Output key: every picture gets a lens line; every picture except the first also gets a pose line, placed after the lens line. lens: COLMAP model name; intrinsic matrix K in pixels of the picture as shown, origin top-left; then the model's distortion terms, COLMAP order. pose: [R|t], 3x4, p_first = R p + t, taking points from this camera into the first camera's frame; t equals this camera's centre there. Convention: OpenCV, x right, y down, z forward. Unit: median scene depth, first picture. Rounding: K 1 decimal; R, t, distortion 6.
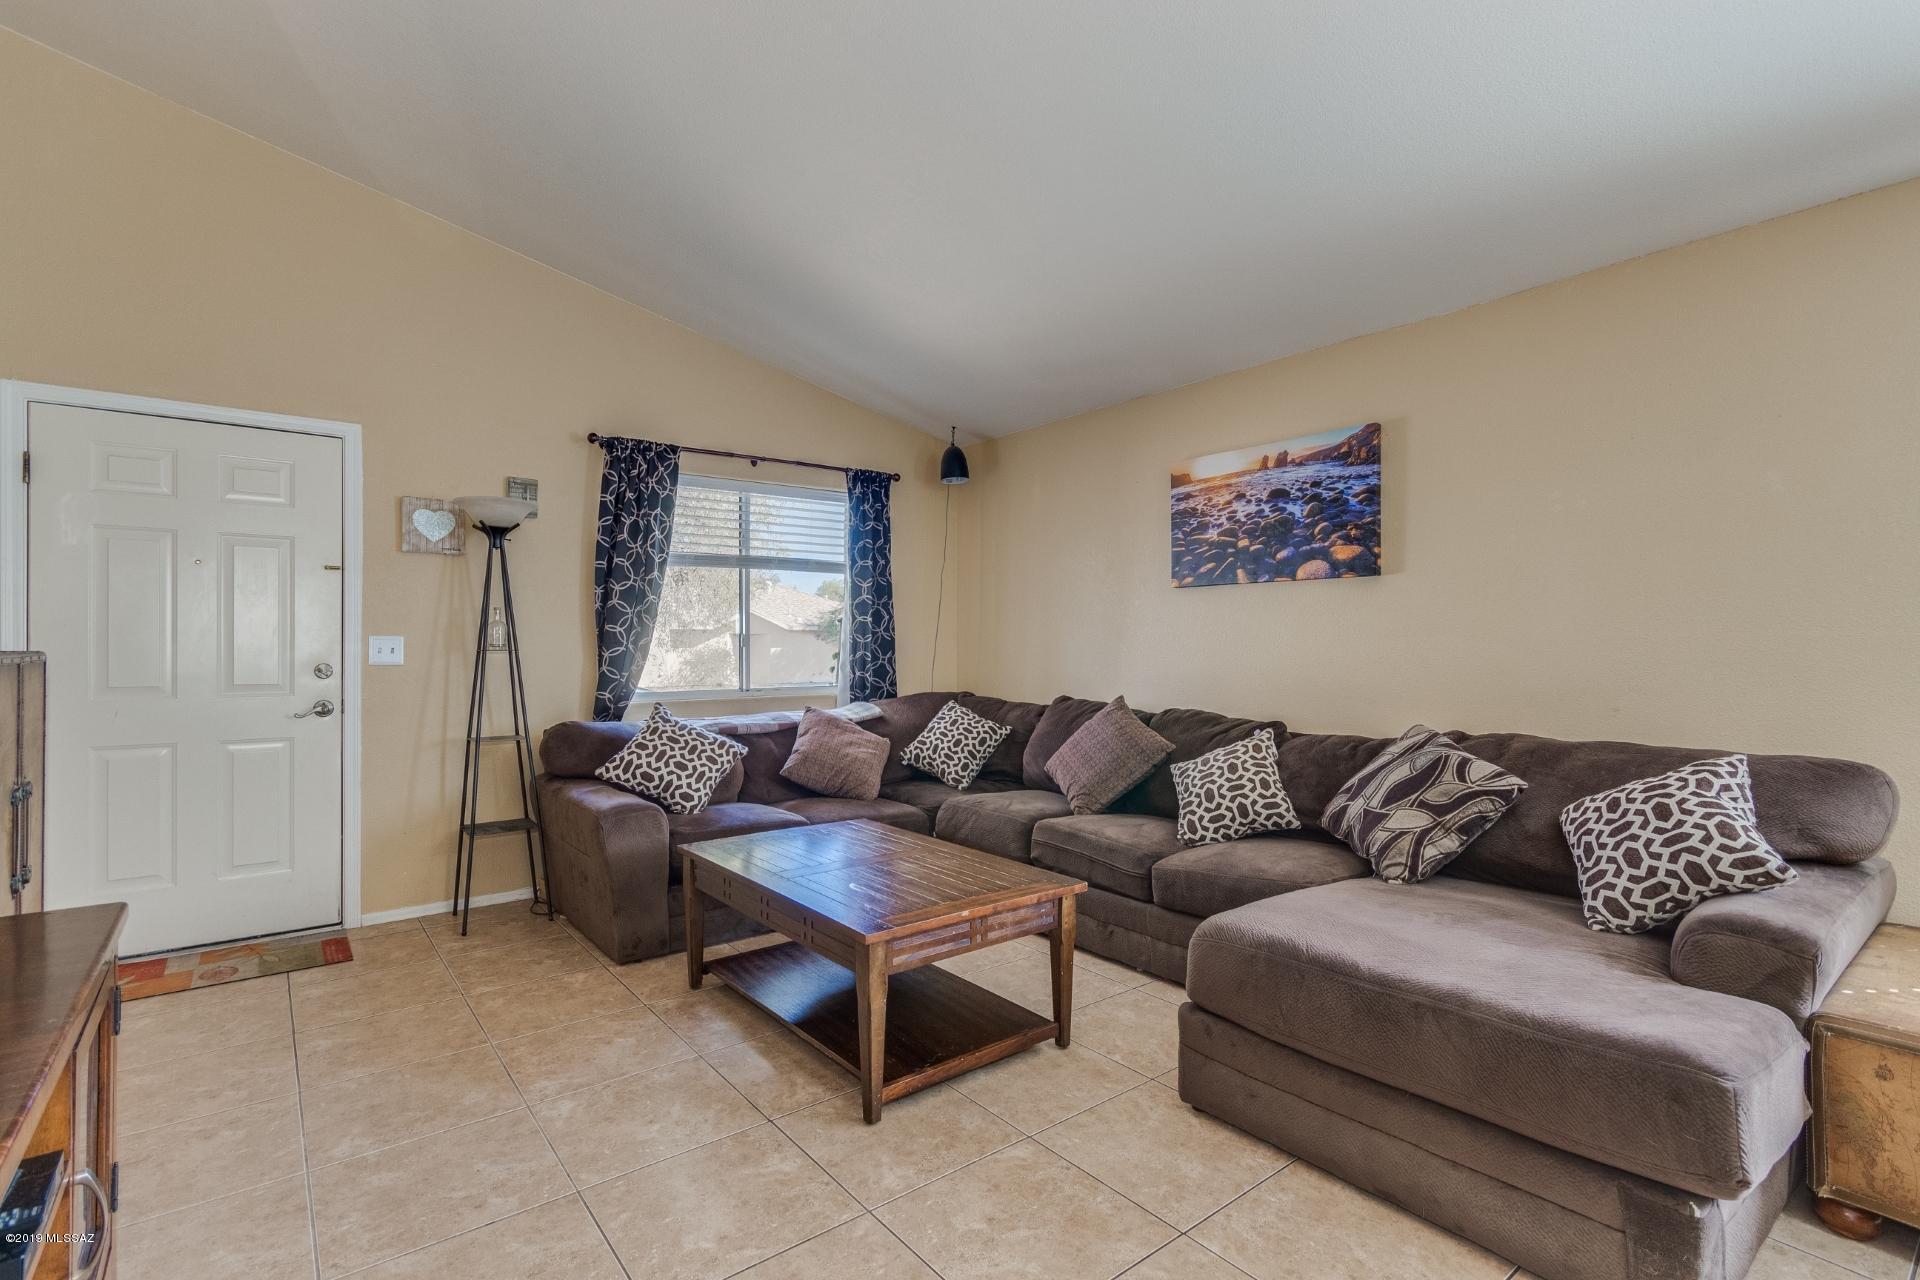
lens RADIAL K [[894.1, 0, 968.6], [0, 894.1, 646.9], [0, 0, 1]] dist [0.003752, 0.001435]
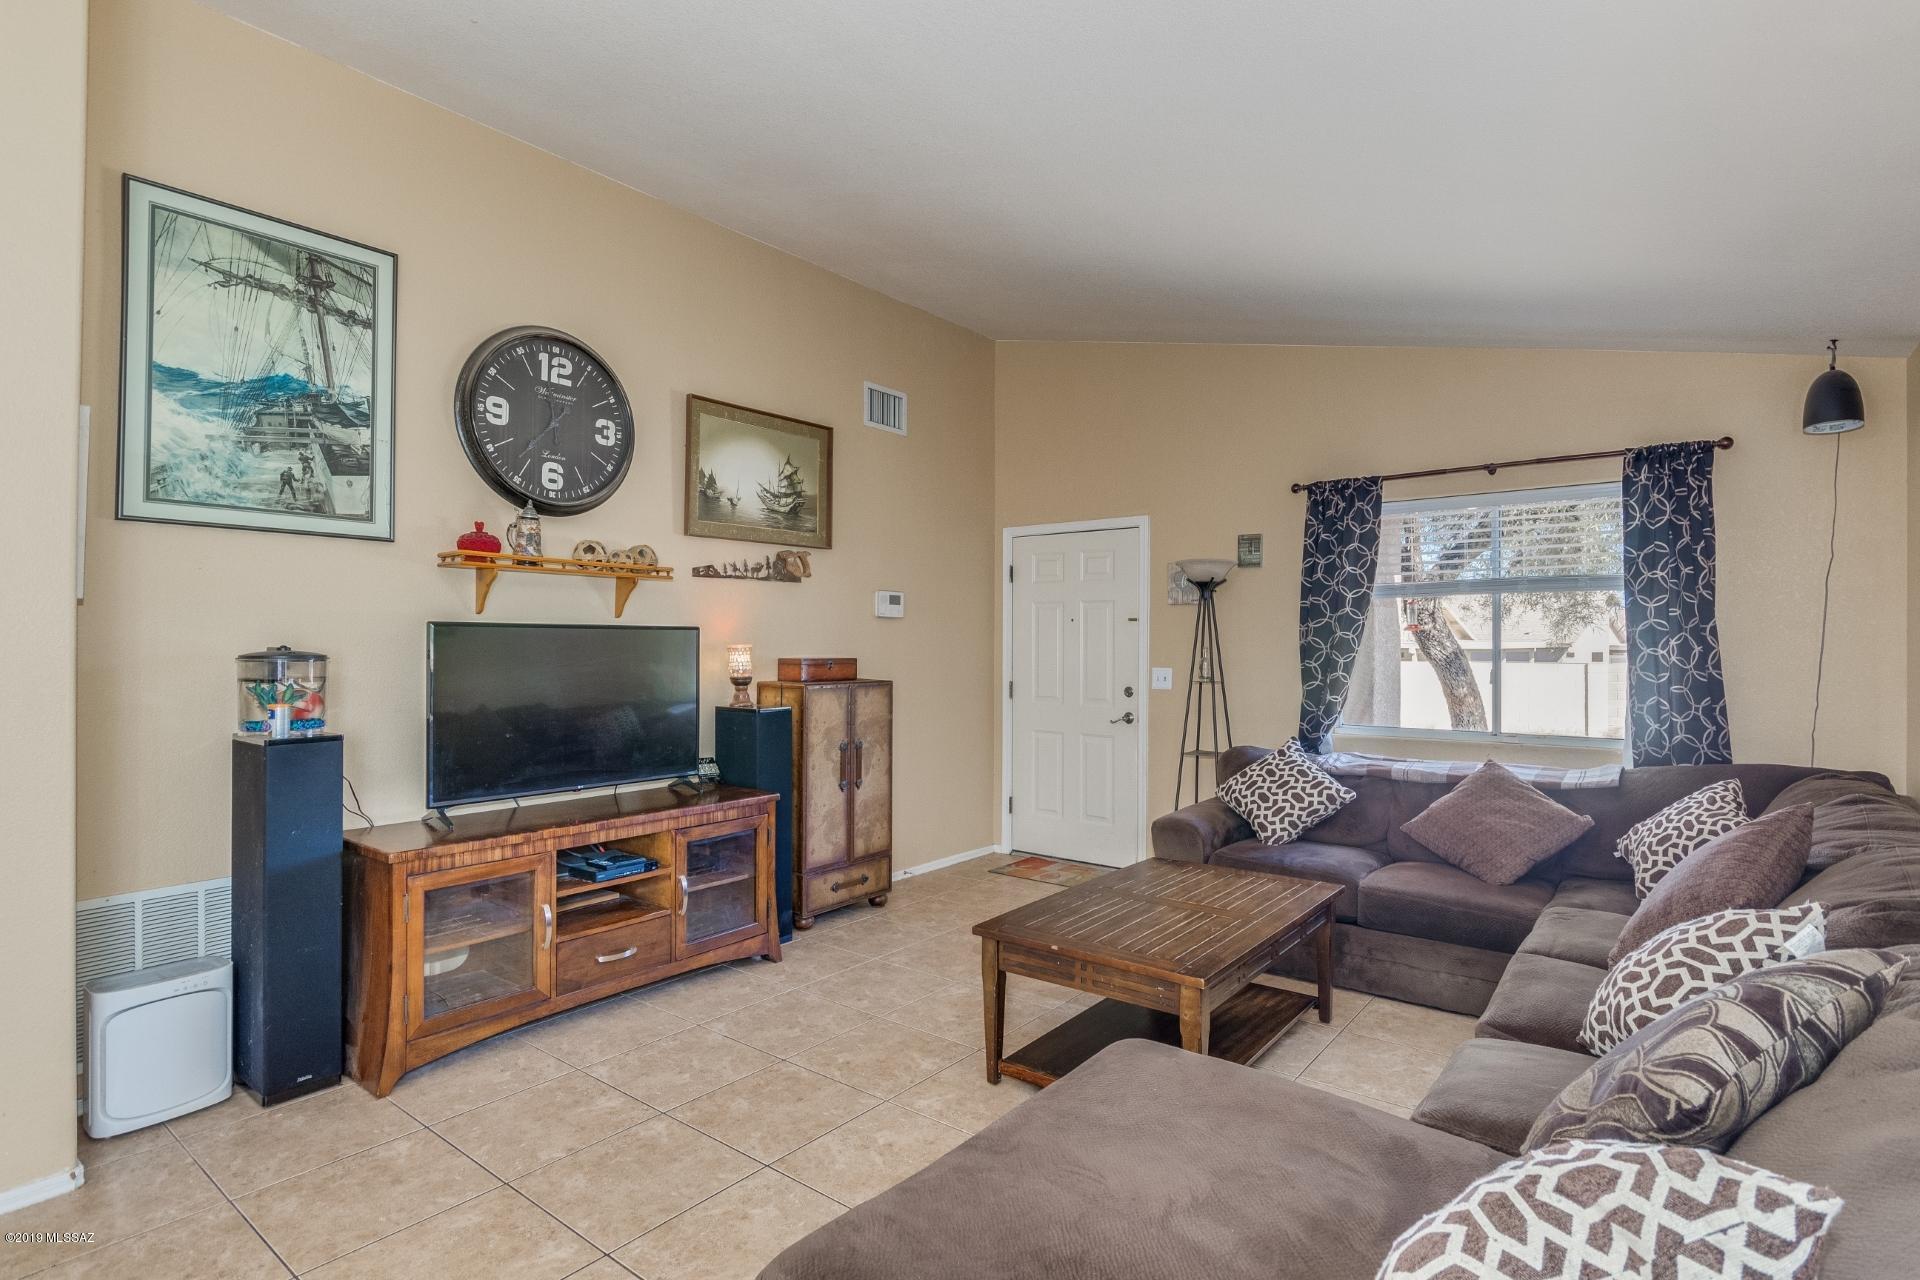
lens RADIAL K [[958.9, 0, 962.4], [0, 958.9, 639.1], [0, 0, 1]] dist [-0.021912, -0.000533]
pose [[0.226562, -0.004029, -0.973989, 0.602428], [-0.004046, 0.999979, -0.005078, -0.041319], [0.973988, 0.005091, 0.226540, 0.332355]]
